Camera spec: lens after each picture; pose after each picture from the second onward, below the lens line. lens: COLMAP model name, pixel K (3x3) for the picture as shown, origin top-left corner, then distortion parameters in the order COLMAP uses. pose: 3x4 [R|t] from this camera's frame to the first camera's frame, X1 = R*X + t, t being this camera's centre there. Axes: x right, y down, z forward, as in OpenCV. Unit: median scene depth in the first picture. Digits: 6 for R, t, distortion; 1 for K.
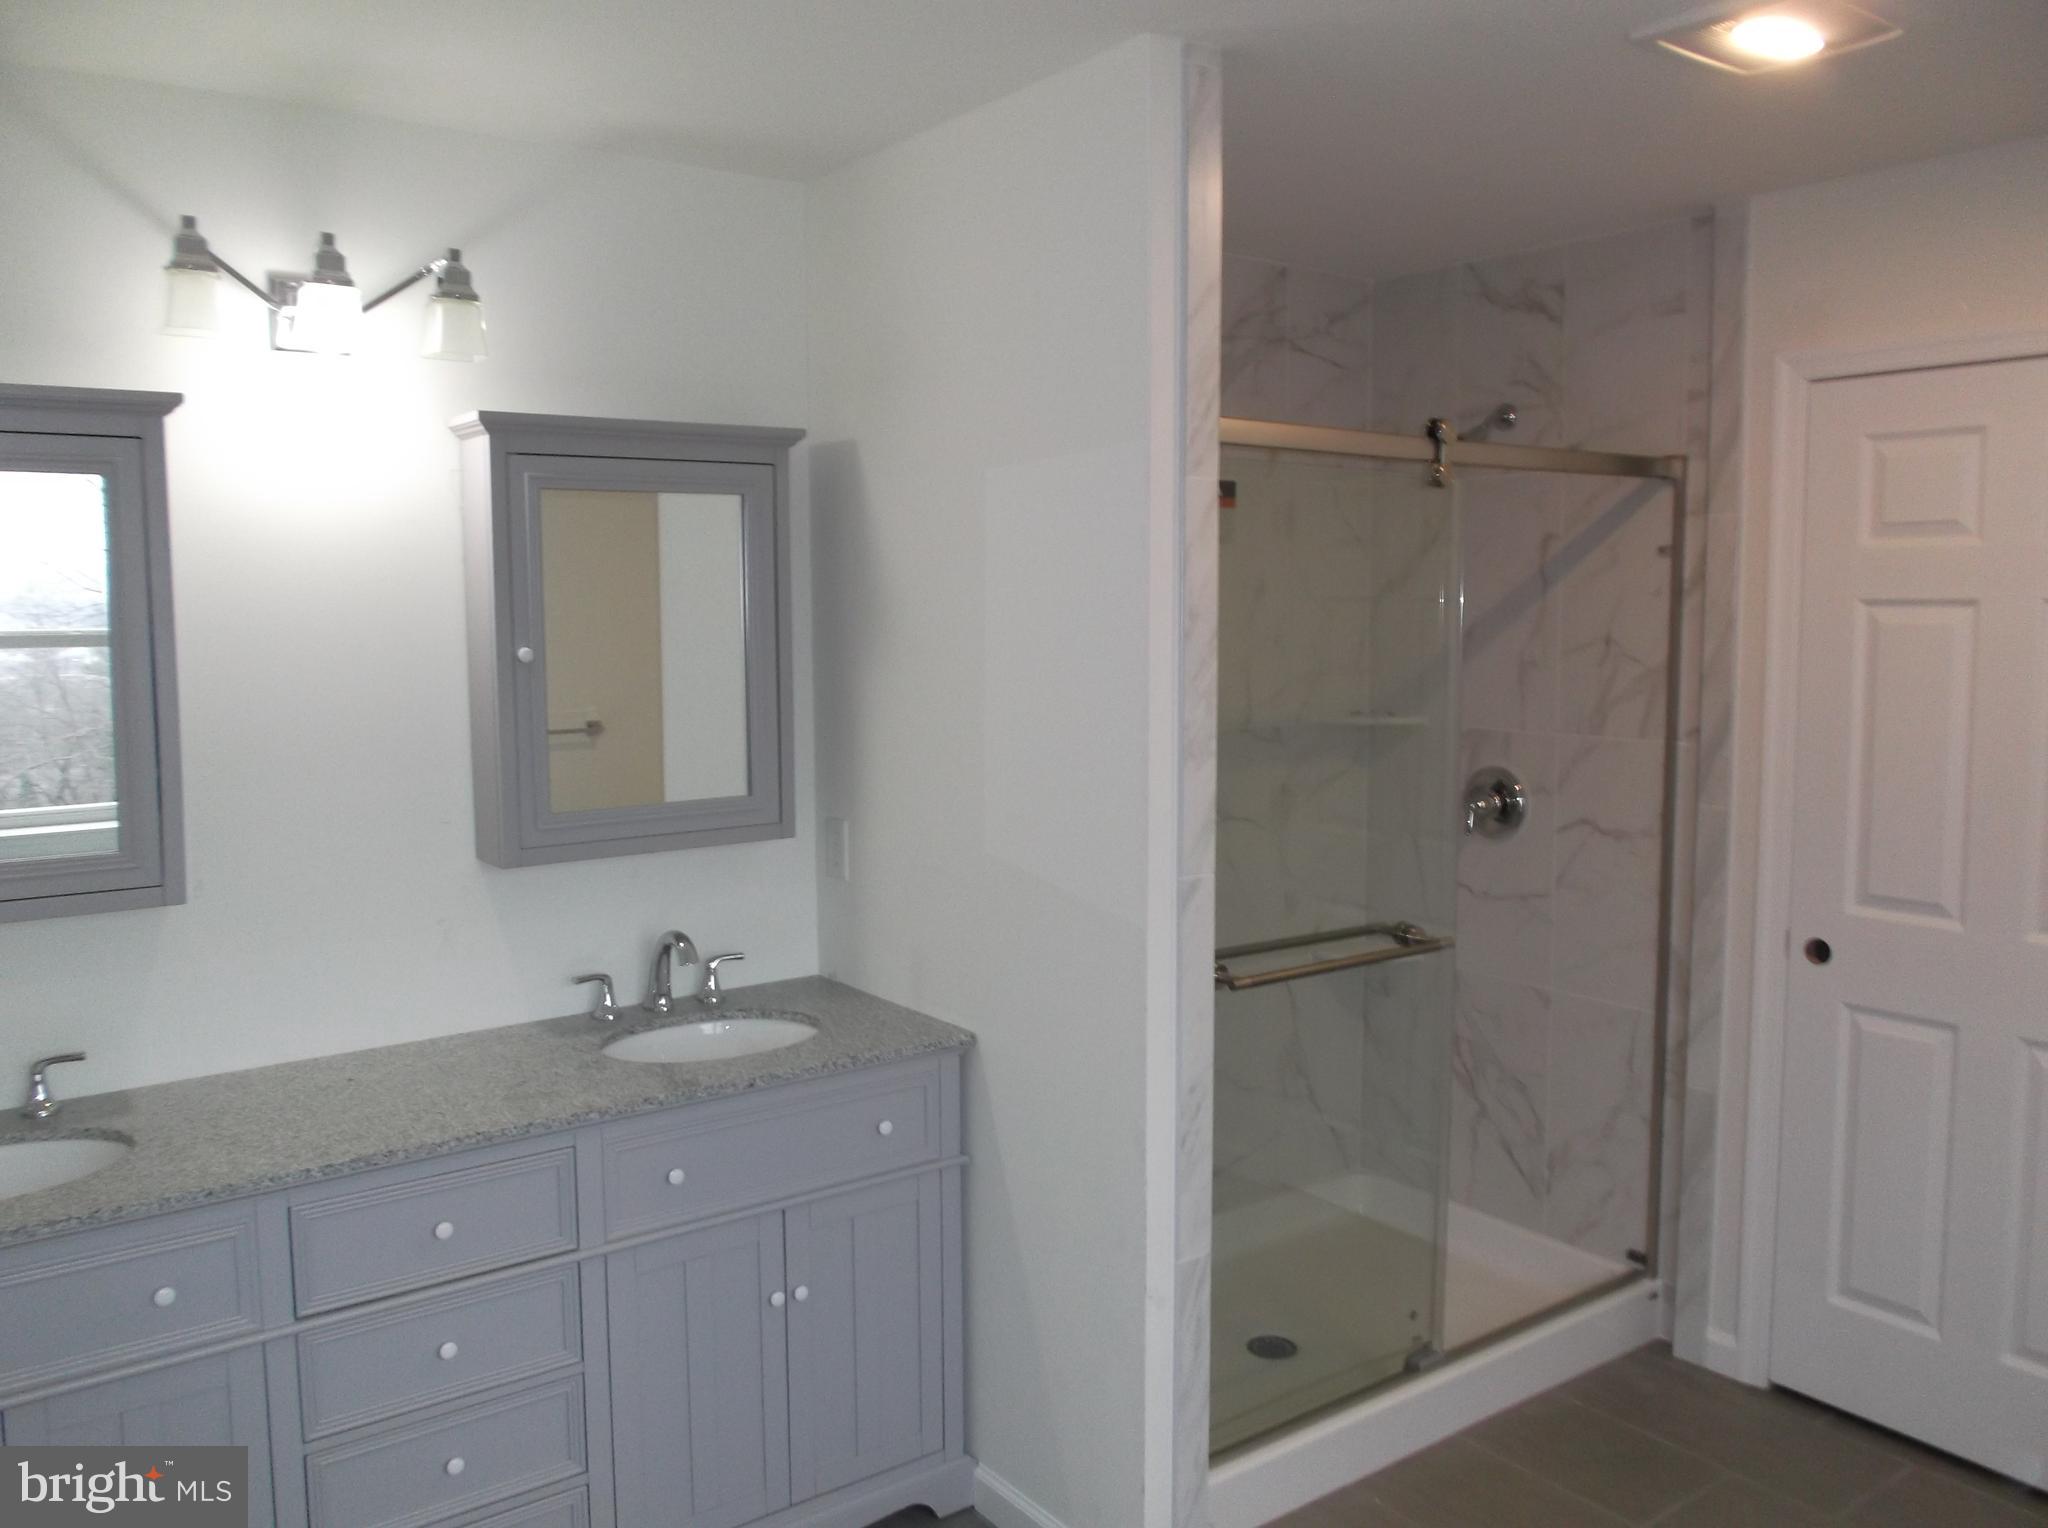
lens RADIAL K [[1629.9, 0, 994.0], [0, 1629.9, 773.7], [0, 0, 1]] dist [-0.000564, -0.008073]
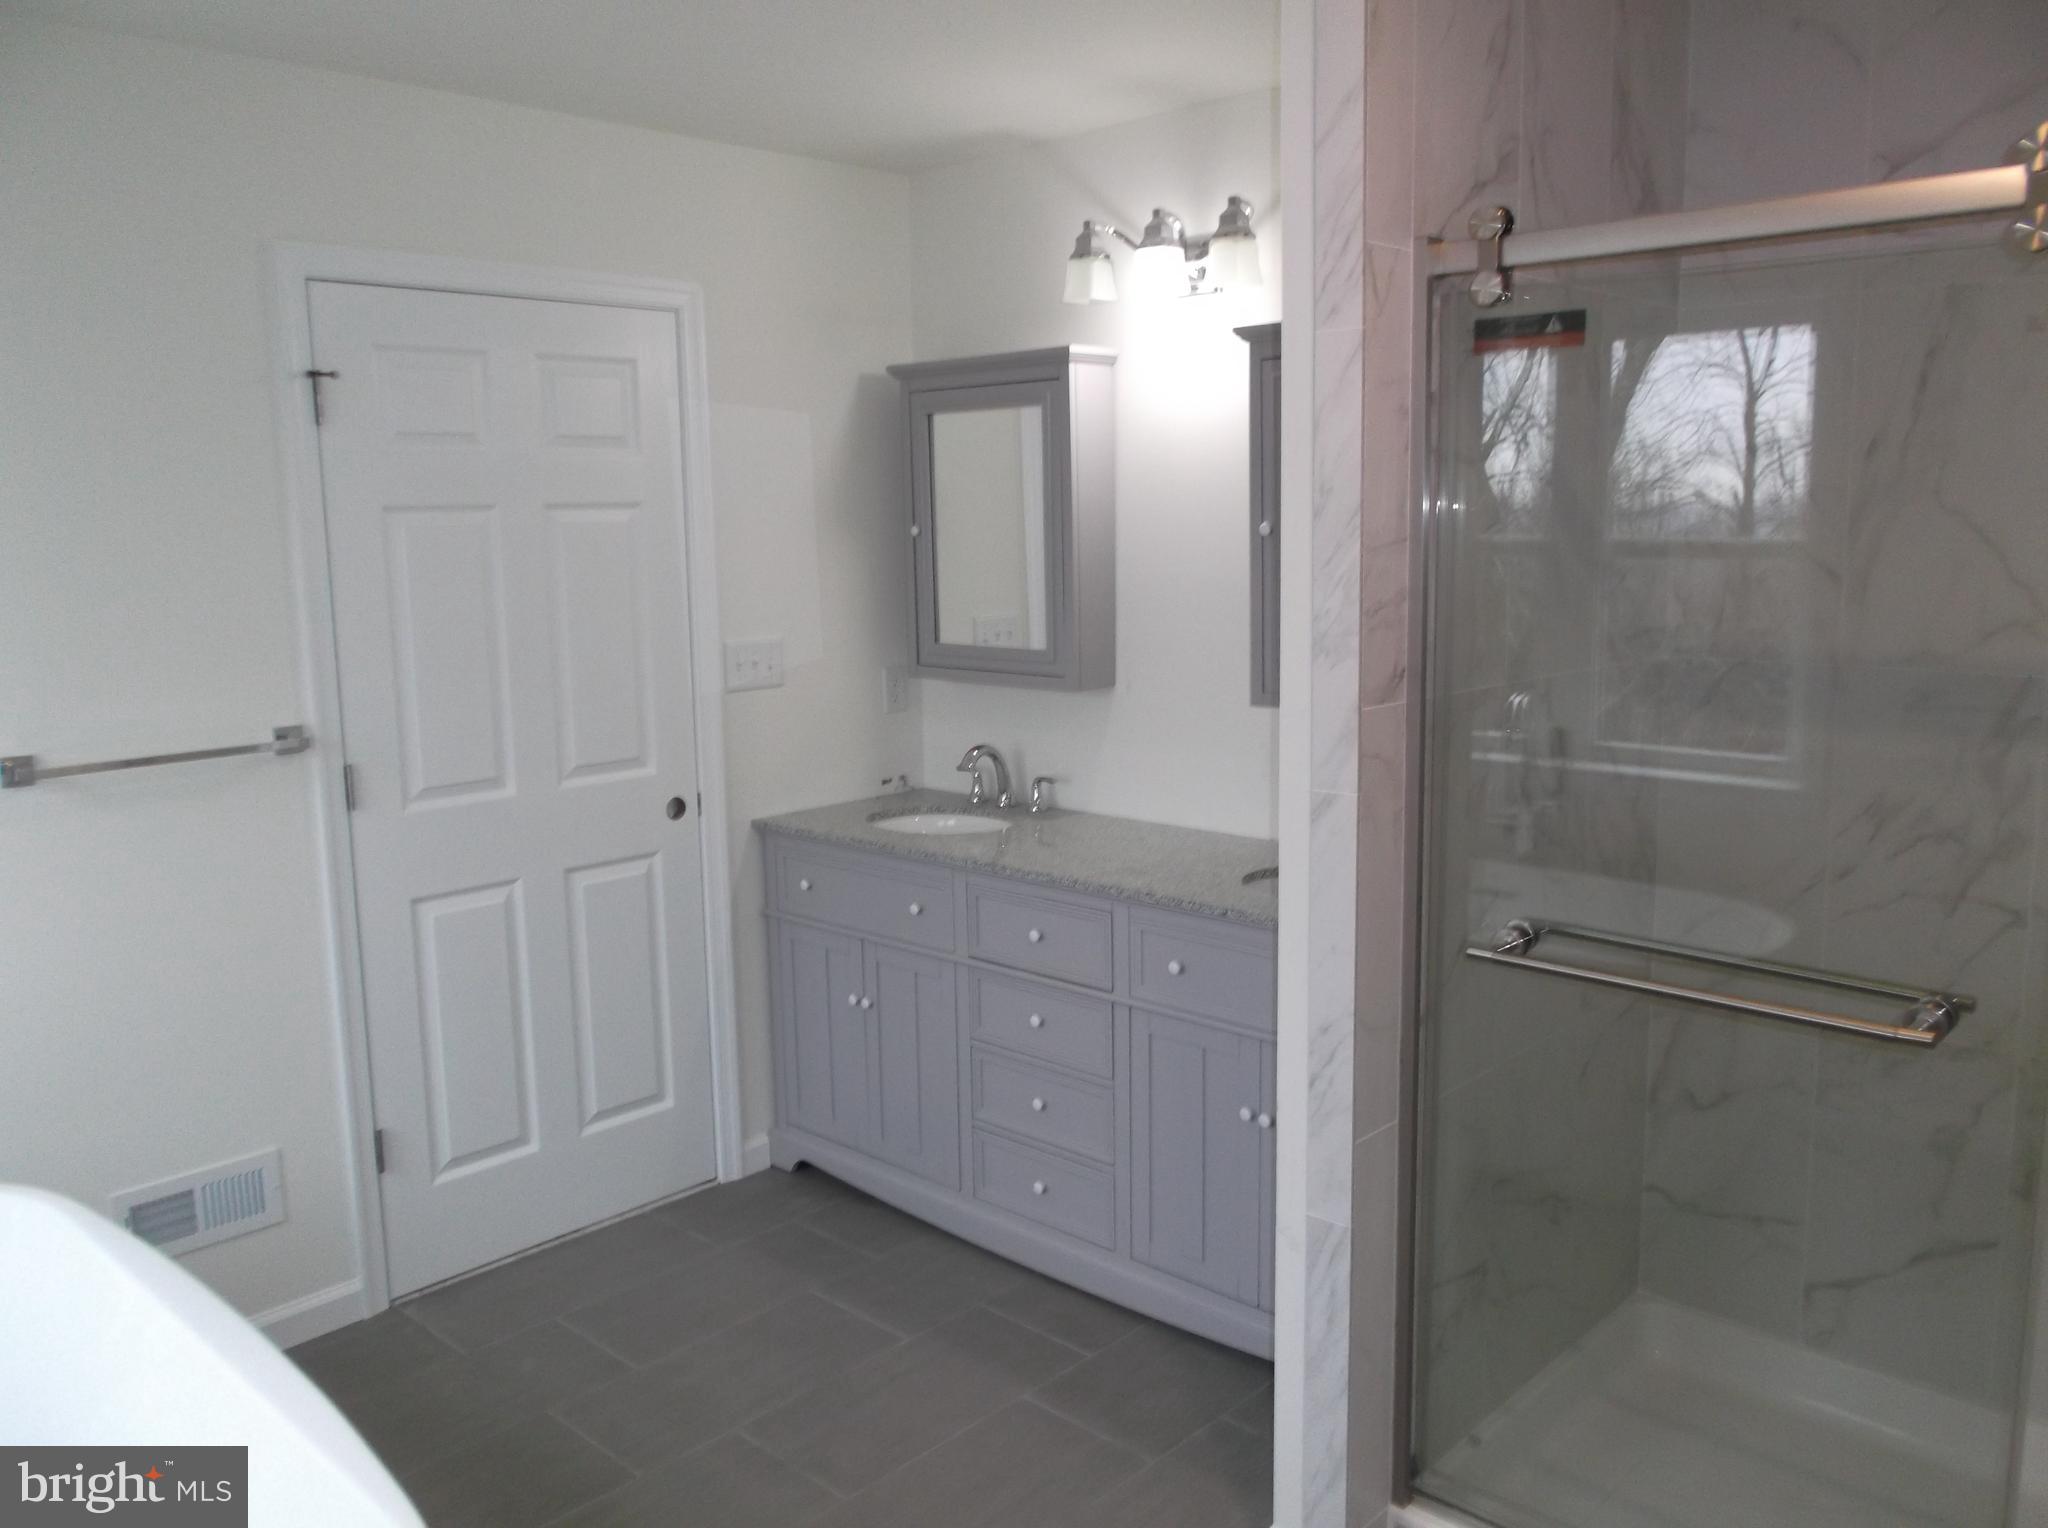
lens RADIAL K [[1629.9, 0, 1016.5], [0, 1629.9, 754.8], [0, 0, 1]] dist [-0.000564, -0.008073]
pose [[0.163750, 0.147666, -0.975388, 0.859710], [-0.087092, 0.987037, 0.134808, -0.053609], [0.982650, 0.062874, 0.174488, 0.616828]]
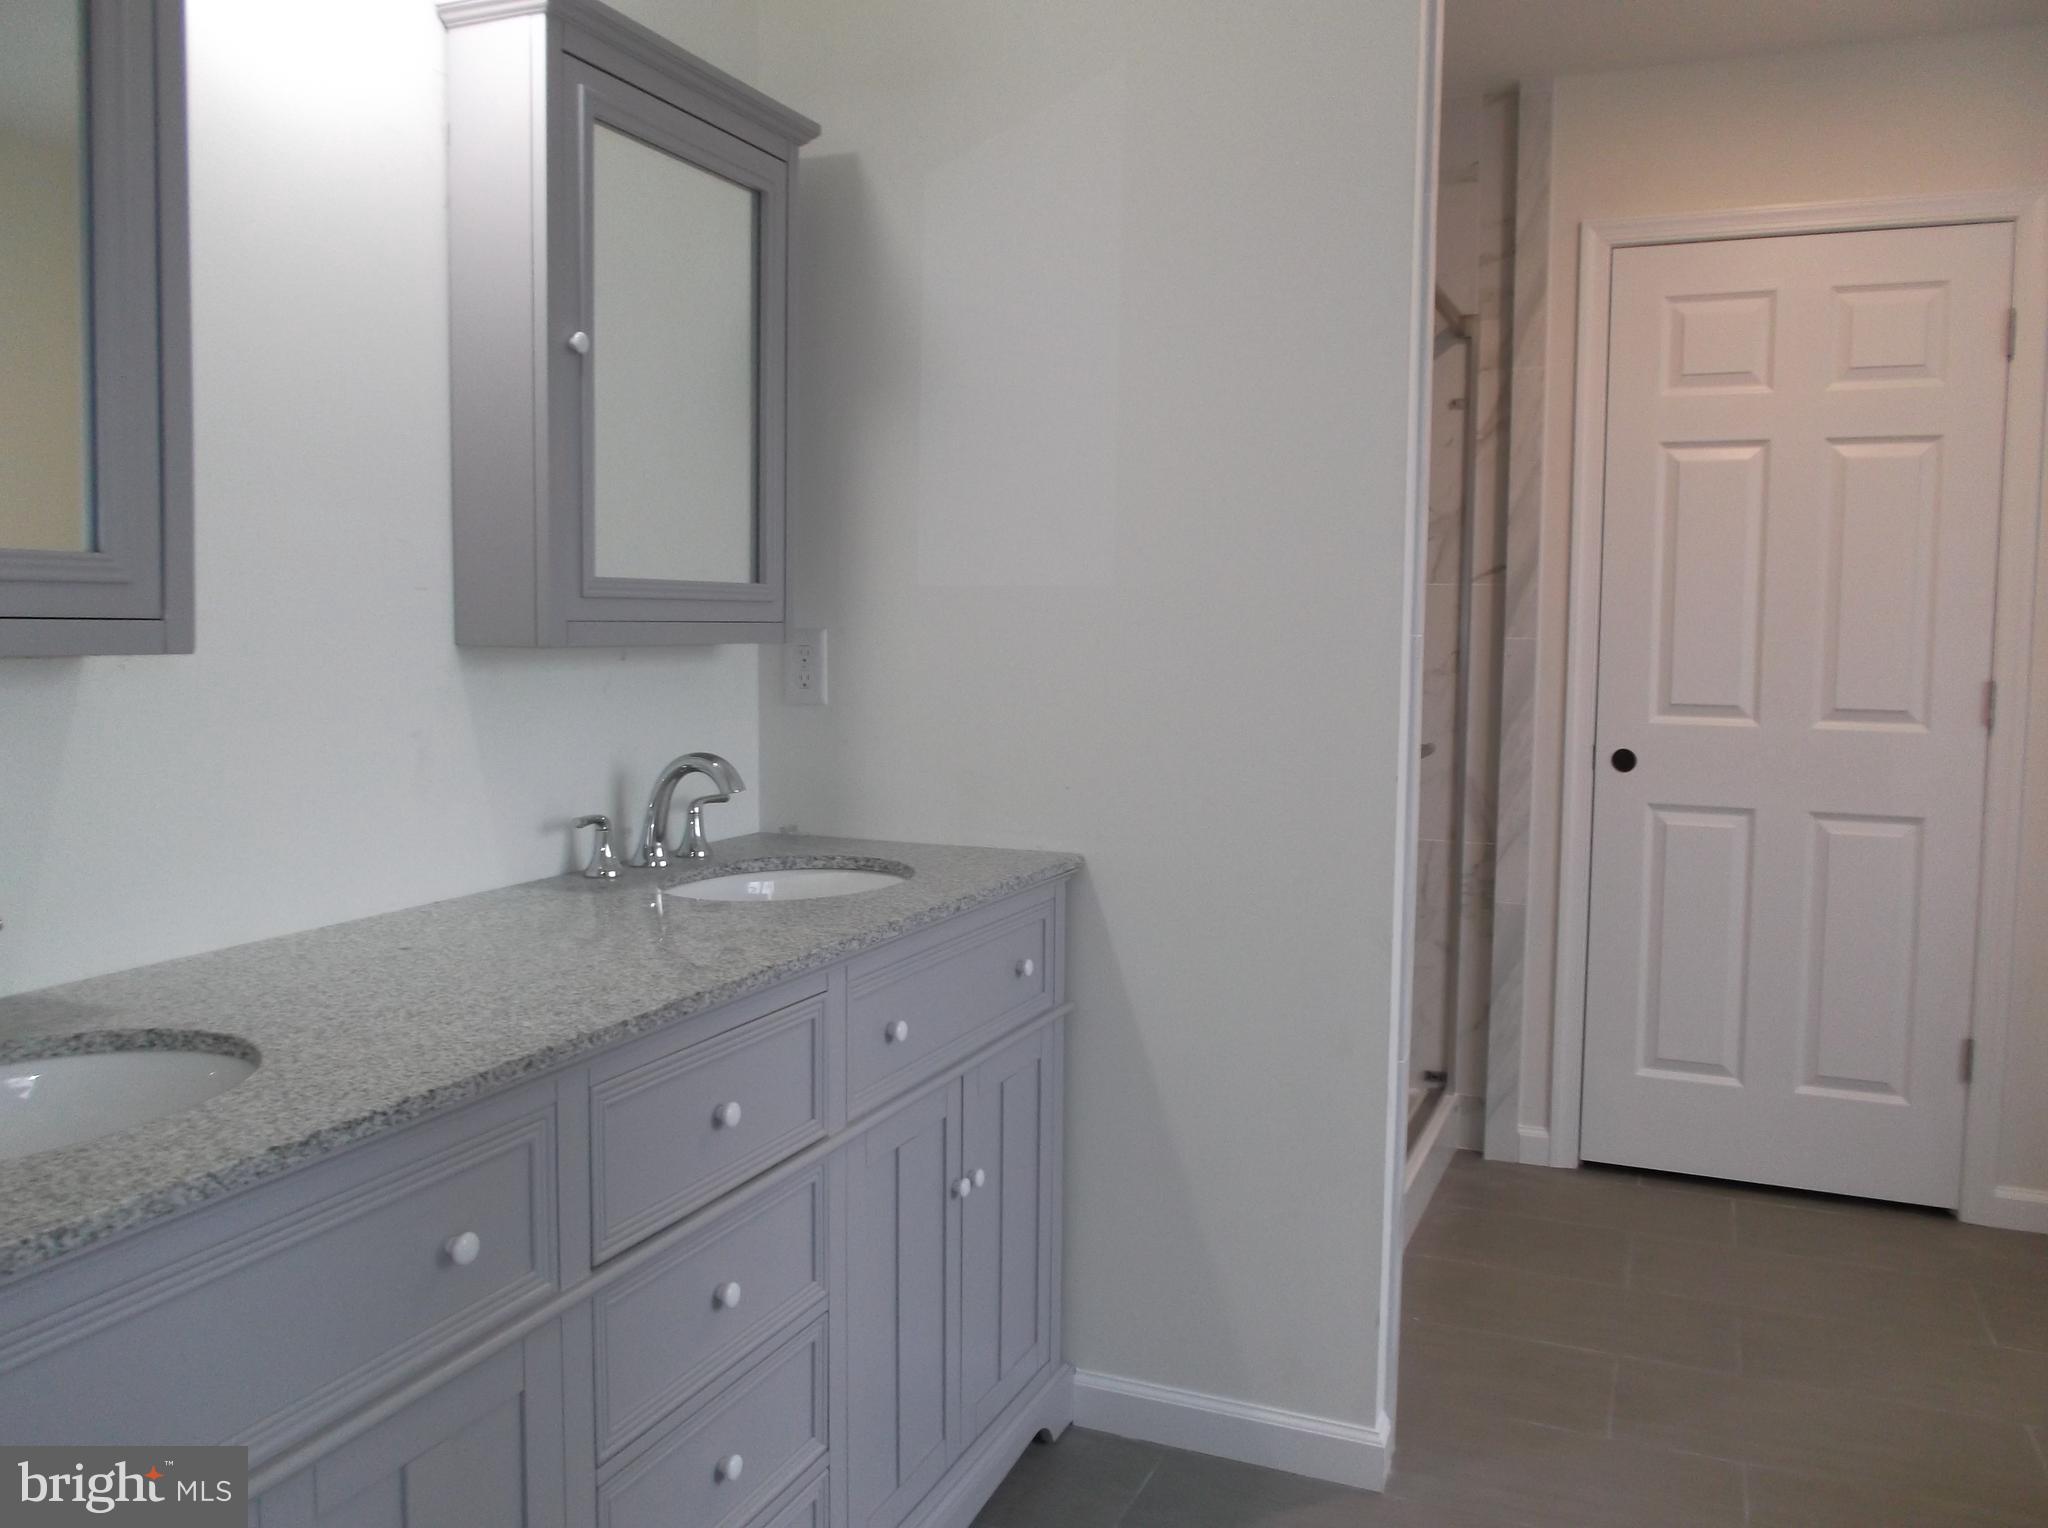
lens RADIAL K [[1629.9, 0, 1014.3], [0, 1629.9, 762.3], [0, 0, 1]] dist [-0.000564, -0.008073]
pose [[0.854296, -0.026781, 0.519096, -0.495688], [0.039255, 0.999144, -0.013055, 0.125136], [-0.518302, 0.031530, 0.854616, 0.301327]]
